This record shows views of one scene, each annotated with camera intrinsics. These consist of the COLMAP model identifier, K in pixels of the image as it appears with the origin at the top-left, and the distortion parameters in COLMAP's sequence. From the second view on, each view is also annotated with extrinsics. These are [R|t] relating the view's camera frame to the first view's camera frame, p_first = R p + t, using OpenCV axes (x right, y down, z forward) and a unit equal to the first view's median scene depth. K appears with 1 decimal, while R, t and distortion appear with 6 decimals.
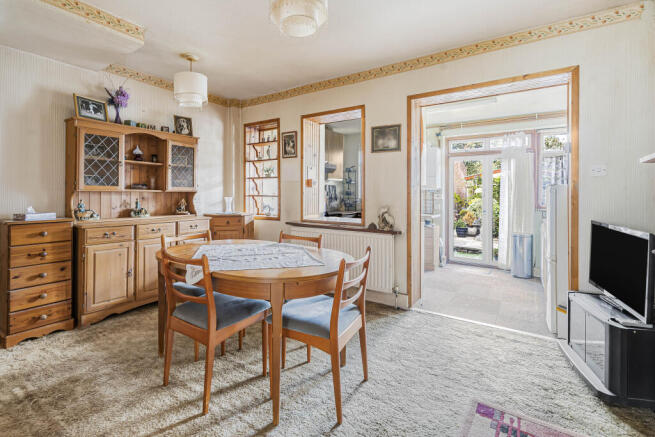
lens RADIAL K [[326.0, 0, 326.1], [0, 326.0, 193.7], [0, 0, 1]] dist [-0.031656, 0.014979]
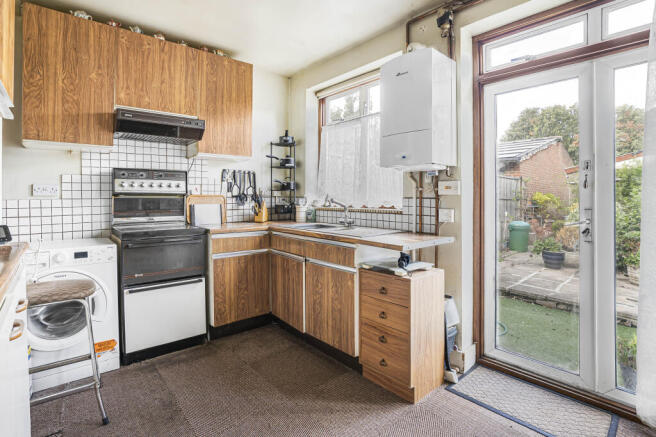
lens RADIAL K [[326.5, 0, 326.6], [0, 326.5, 193.7], [0, 0, 1]] dist [-0.031656, 0.014979]
pose [[0.969131, -0.008160, -0.246412, 0.293336], [0.003676, 0.999819, -0.018652, 0.021794], [0.246520, 0.017170, 0.968986, 0.583901]]
